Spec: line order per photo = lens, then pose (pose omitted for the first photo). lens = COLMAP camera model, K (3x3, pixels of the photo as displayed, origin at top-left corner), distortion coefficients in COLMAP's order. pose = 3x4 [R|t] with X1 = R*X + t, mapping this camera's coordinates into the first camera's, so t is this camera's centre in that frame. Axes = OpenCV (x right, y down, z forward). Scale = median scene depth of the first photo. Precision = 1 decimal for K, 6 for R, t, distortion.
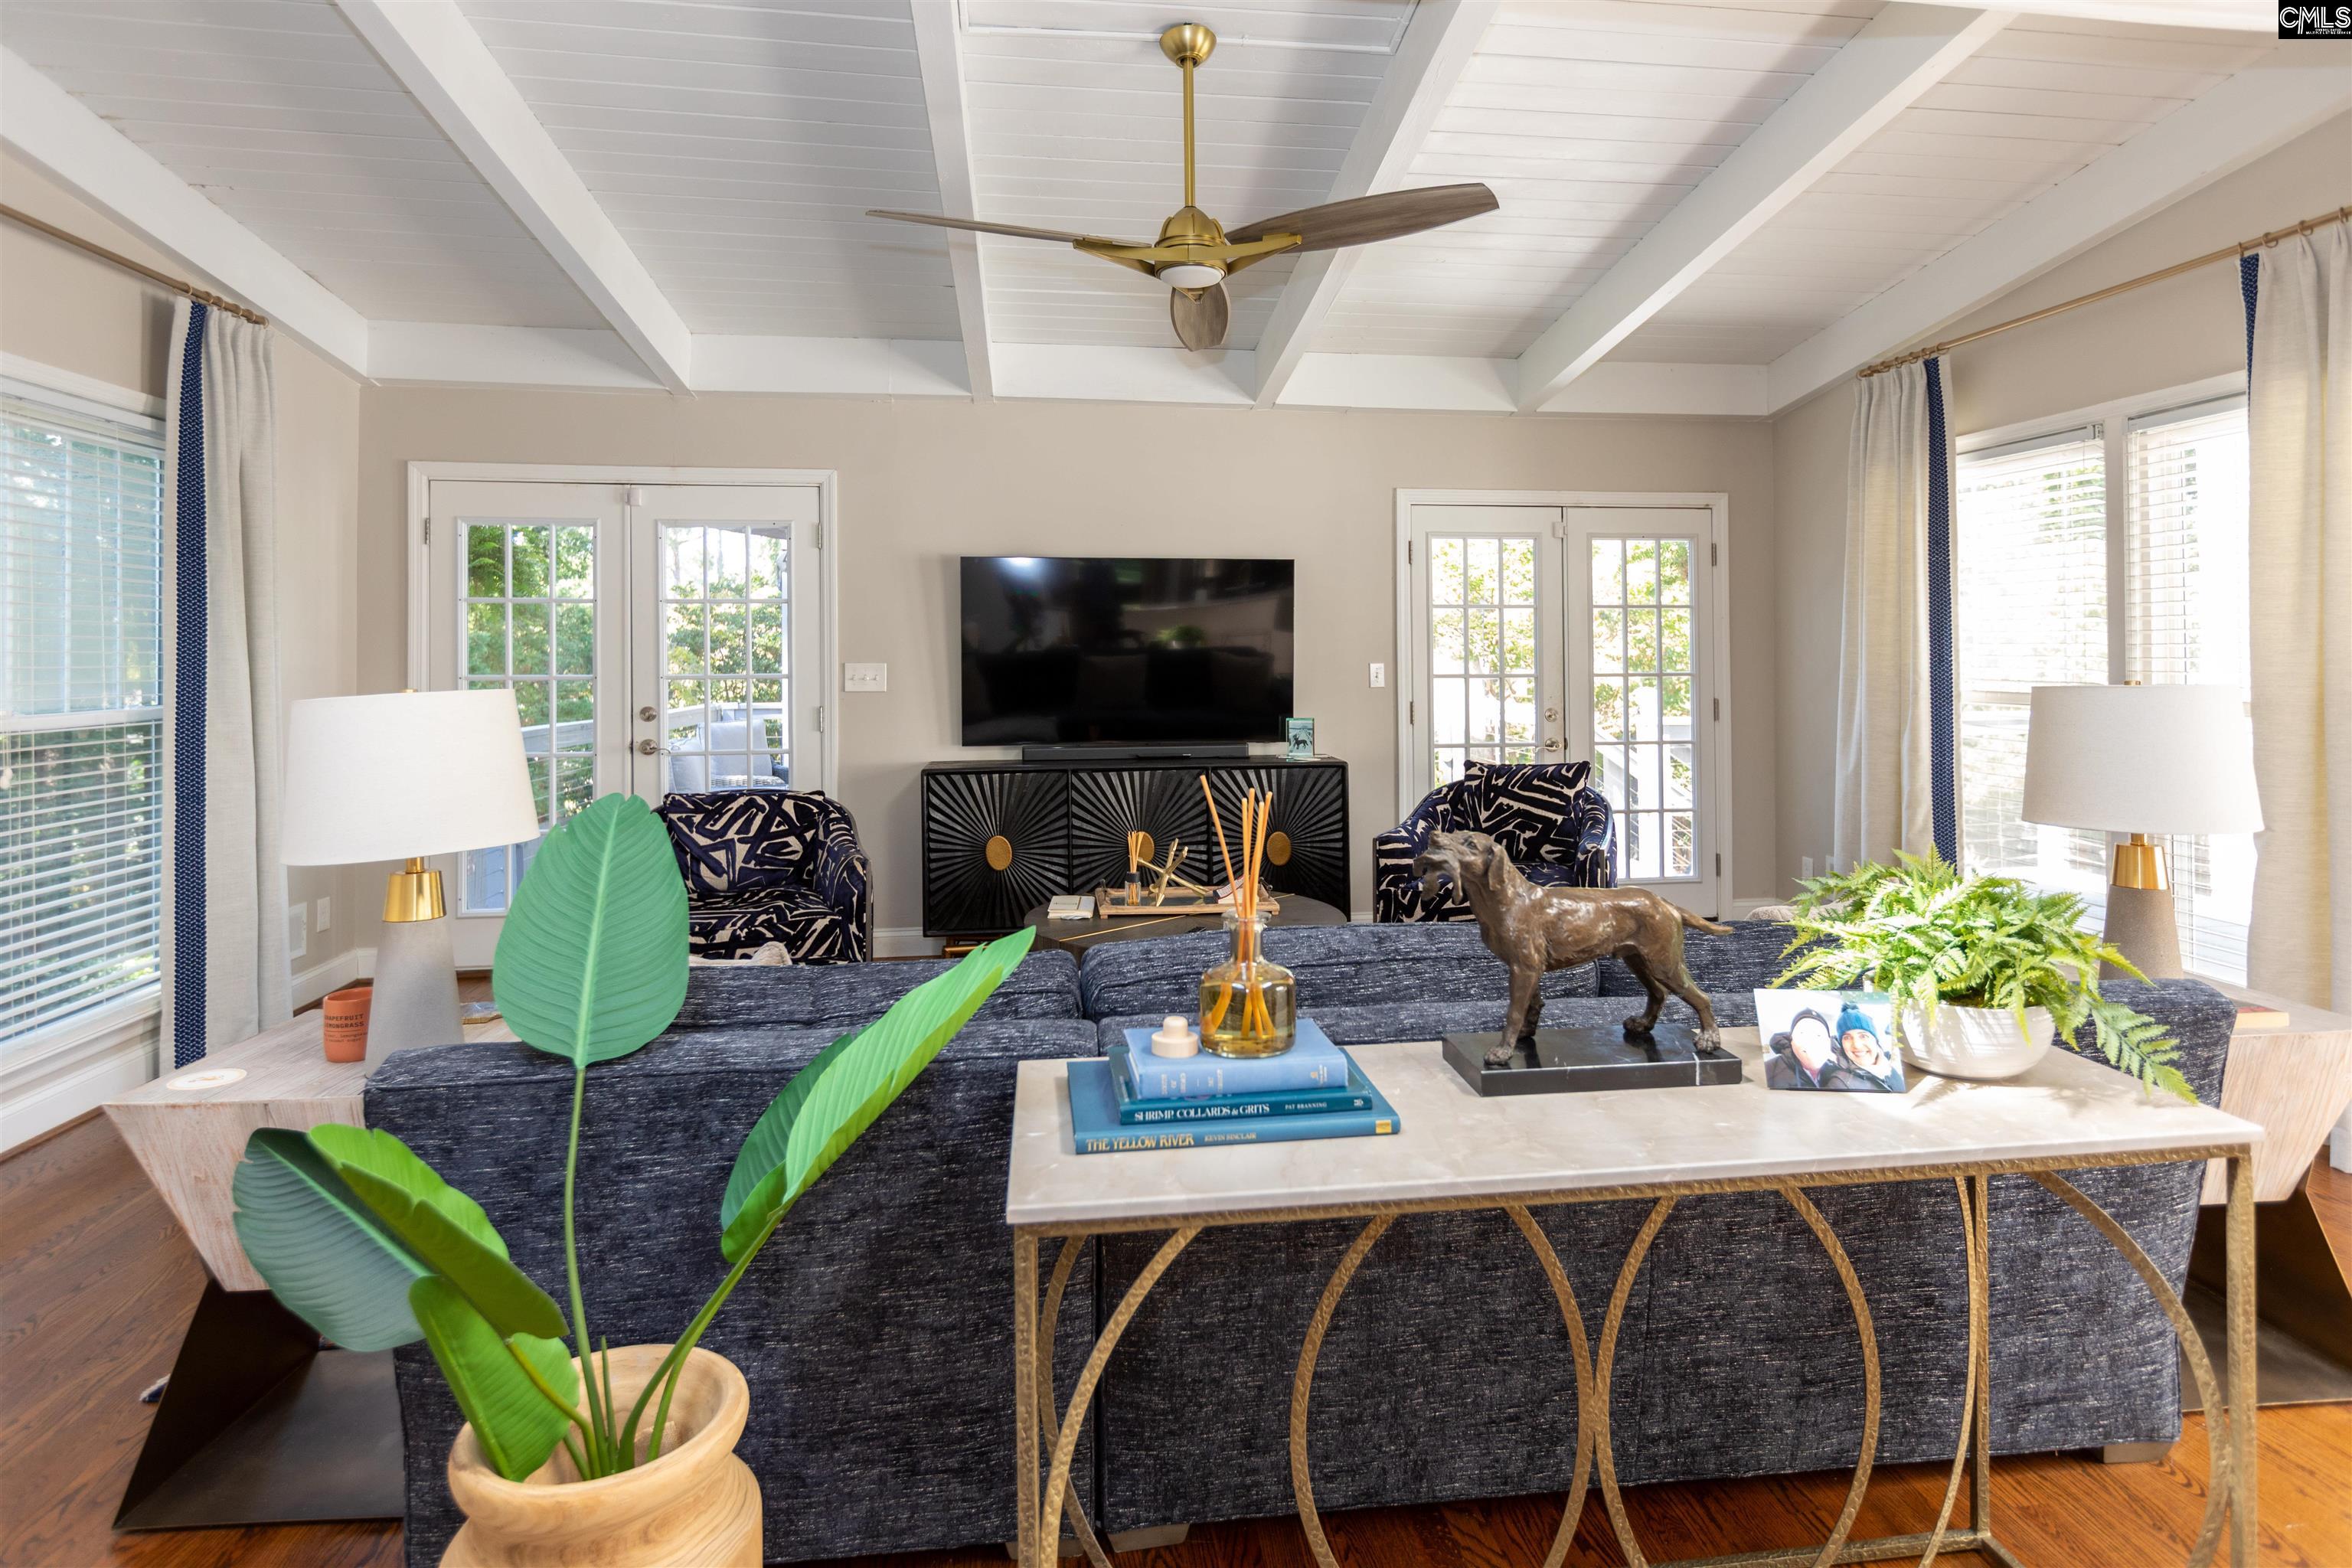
lens RADIAL K [[1275.7, 0, 1208.7], [0, 1275.7, 646.7], [0, 0, 1]] dist [0.003234, -0.001137]
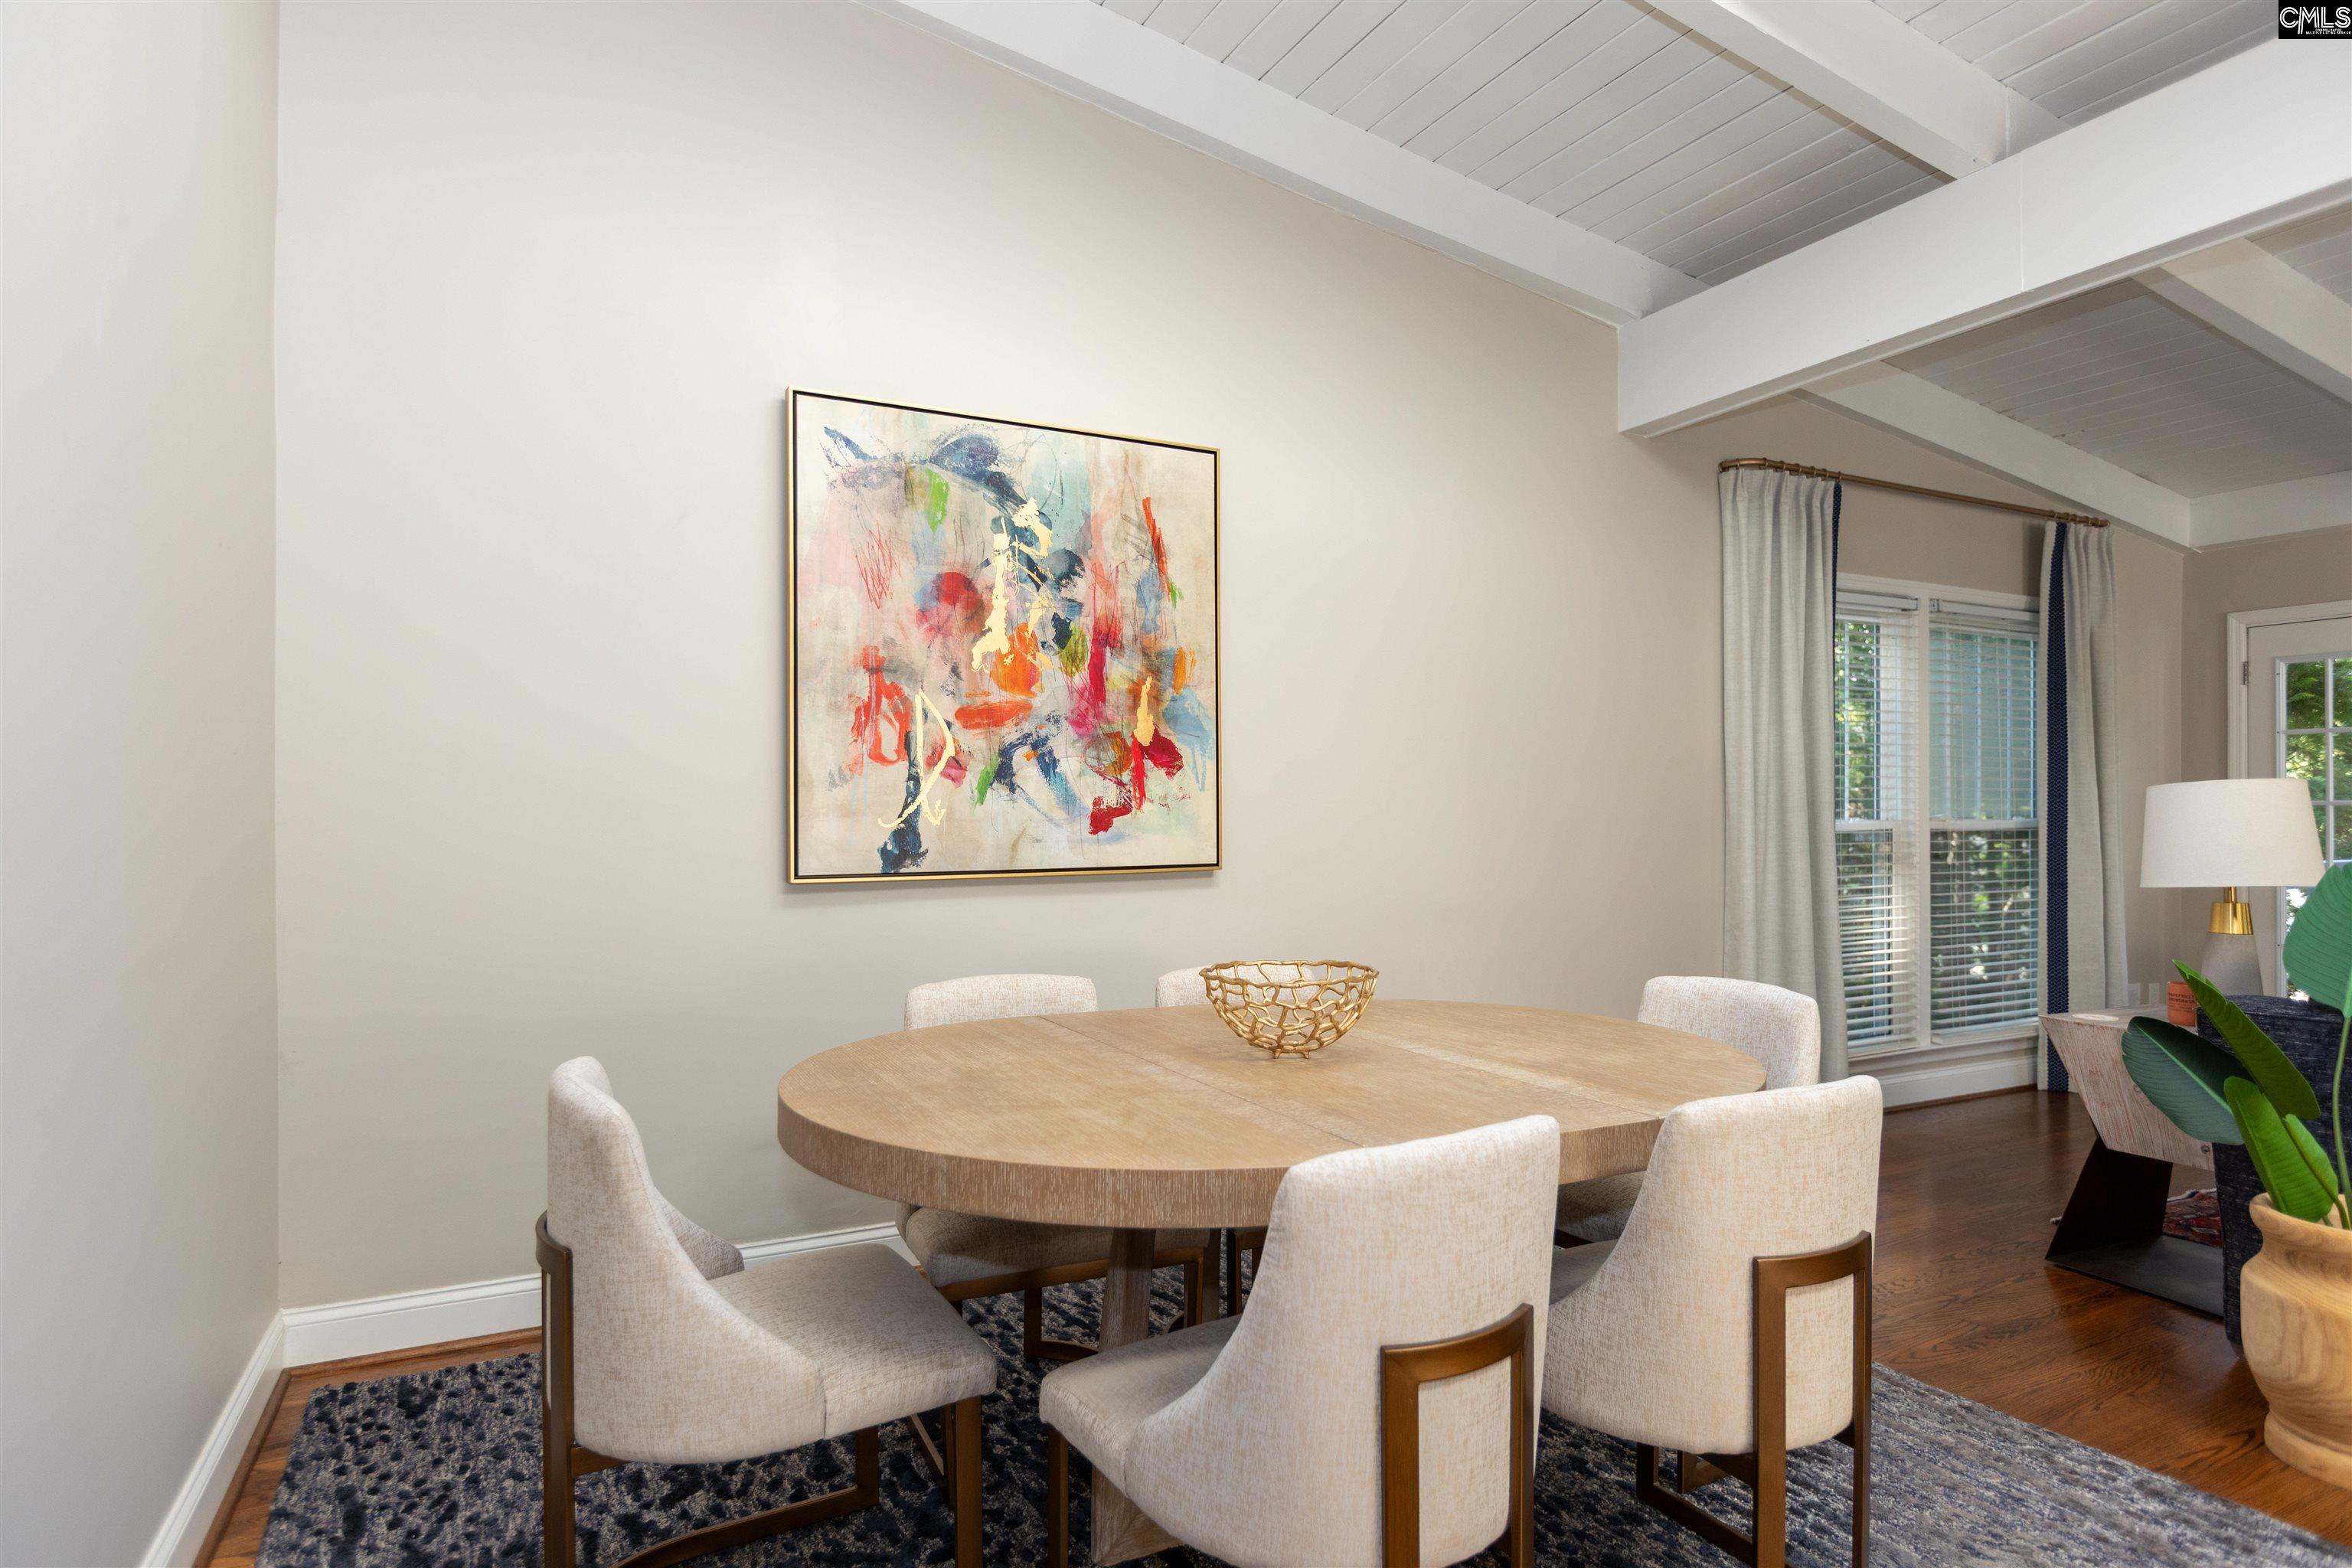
lens RADIAL K [[1281.4, 0, 1214.8], [0, 1281.4, 810.8], [0, 0, 1]] dist [0.000620, -0.000469]
pose [[0.333464, 0.000151, -0.942763, 0.169748], [0.006015, 0.999979, 0.002287, 0.025867], [0.942744, -0.006433, 0.333456, -0.265667]]
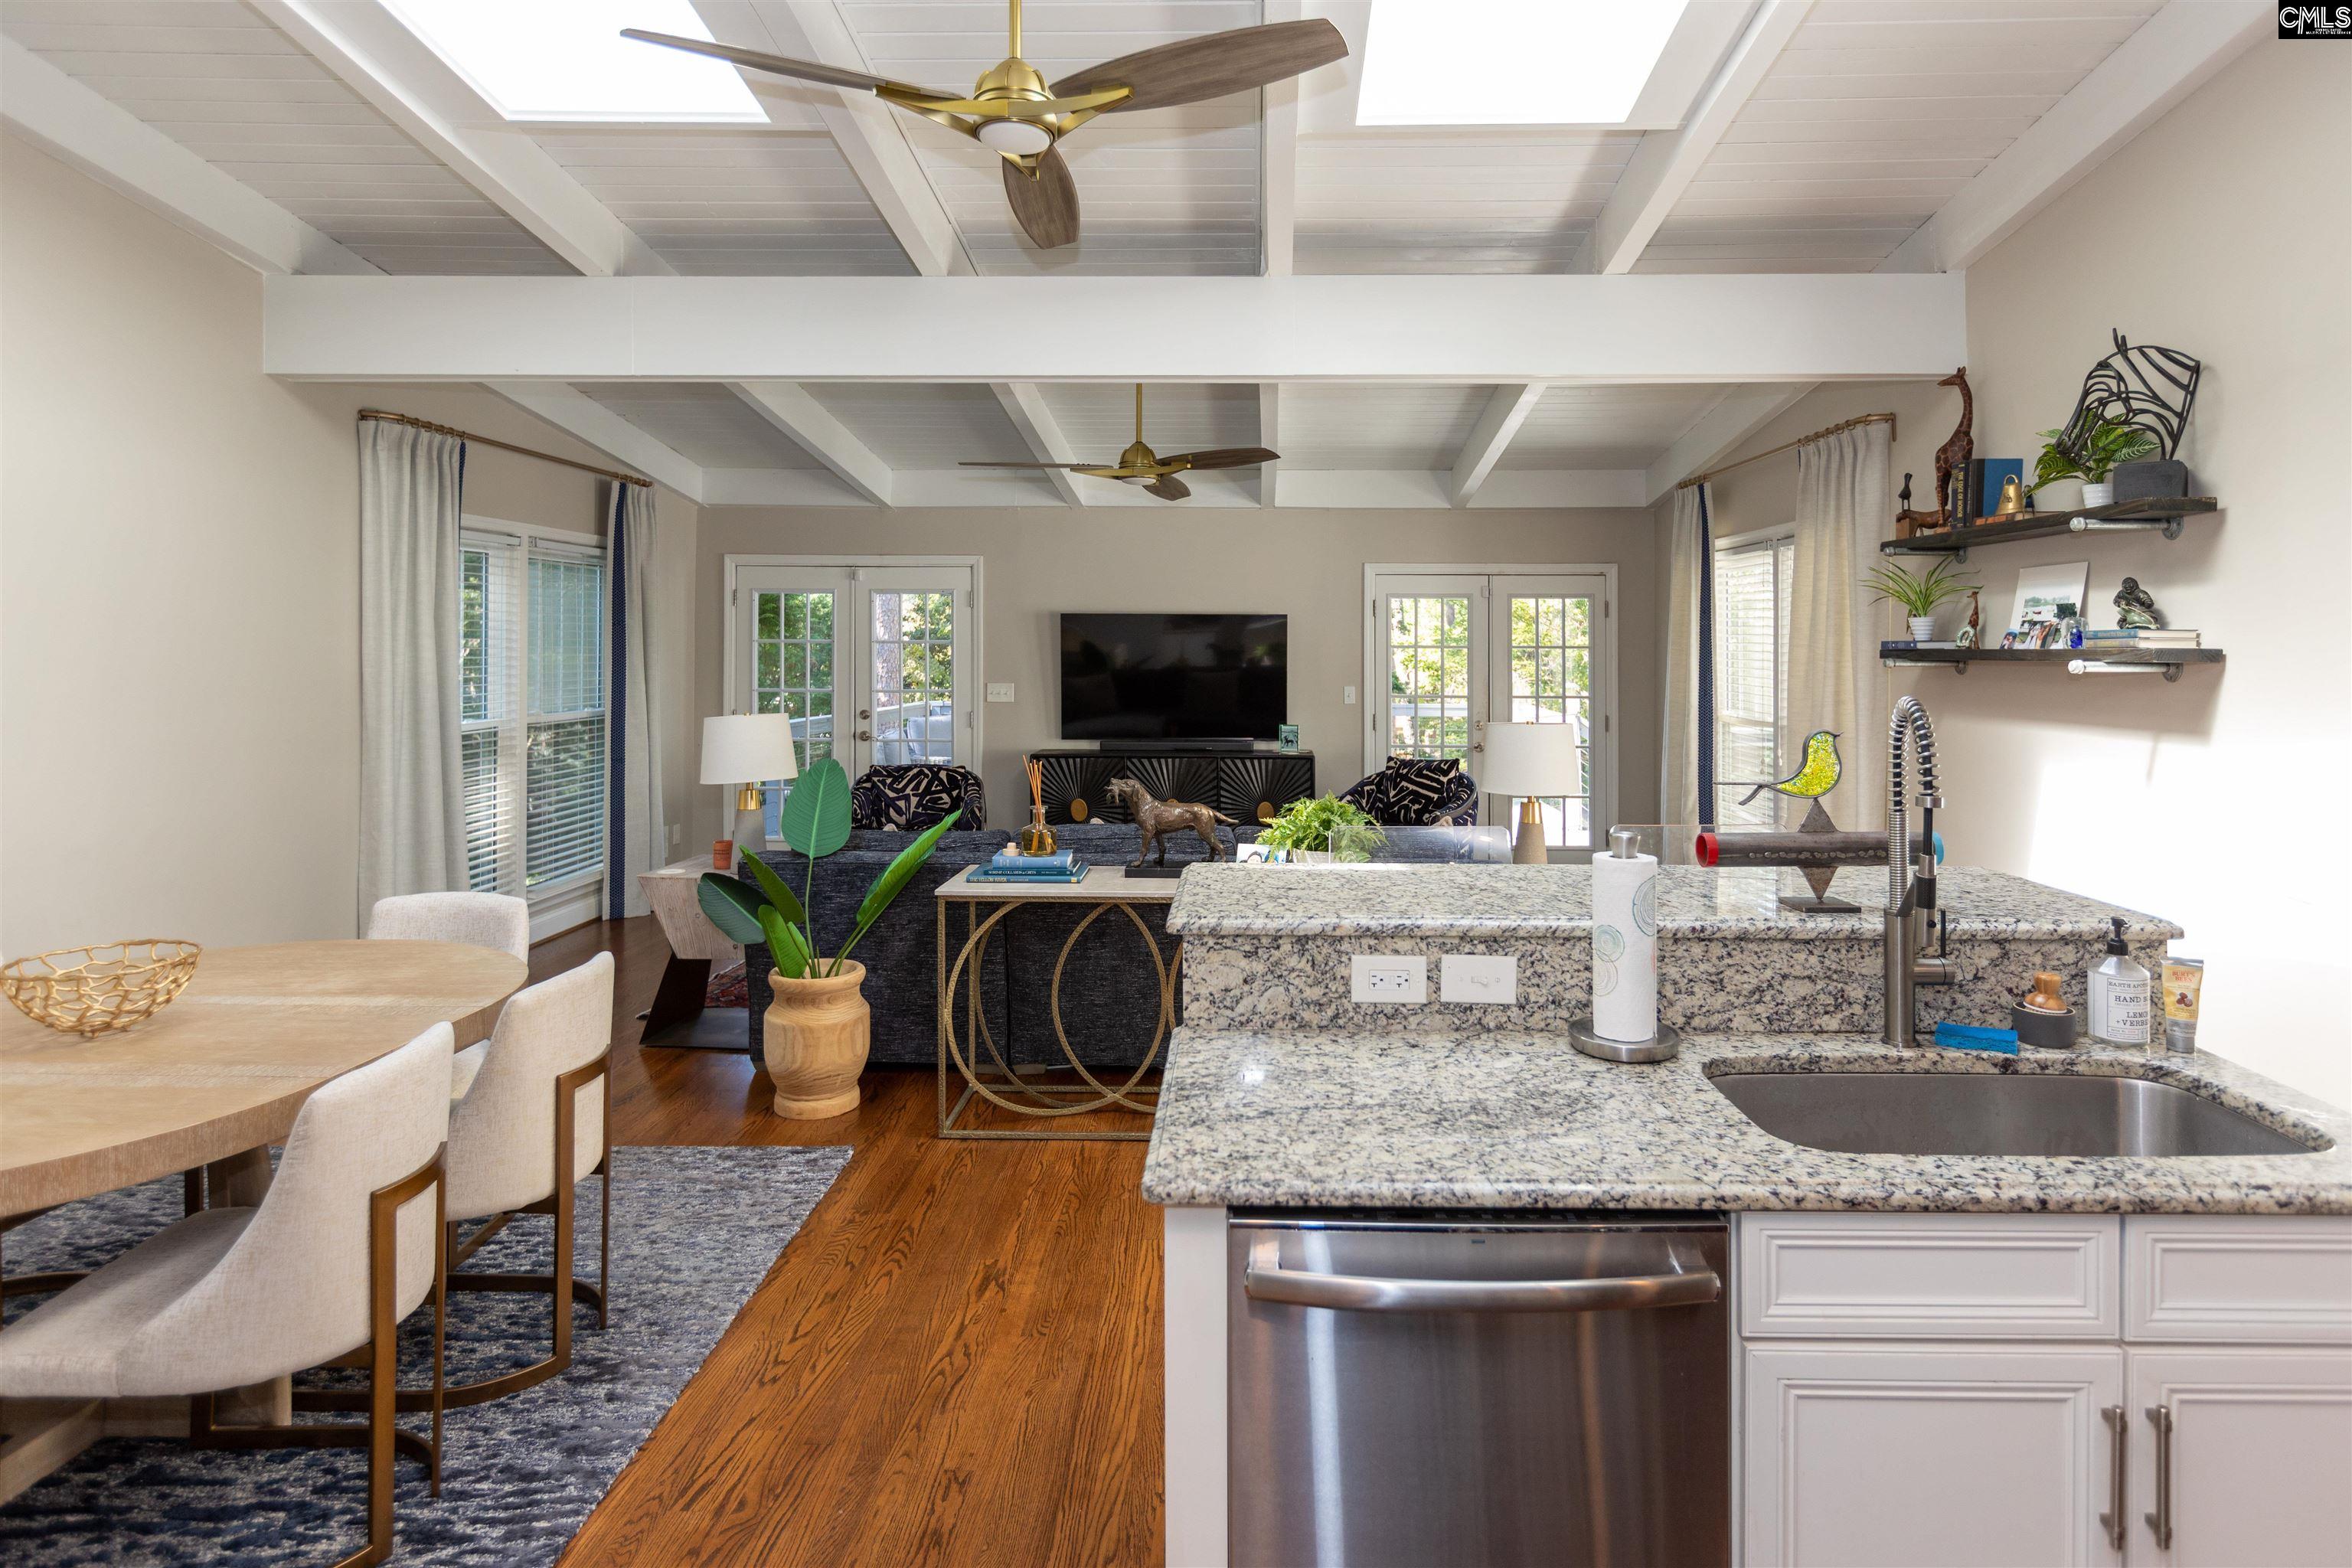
lens RADIAL K [[1275.7, 0, 1208.7], [0, 1275.7, 646.7], [0, 0, 1]] dist [0.003234, -0.001137]
pose [[0.984778, 0.007825, -0.173641, 0.276080], [-0.006835, 0.999957, 0.006300, -0.048542], [0.173683, -0.005017, 0.984789, -0.520522]]
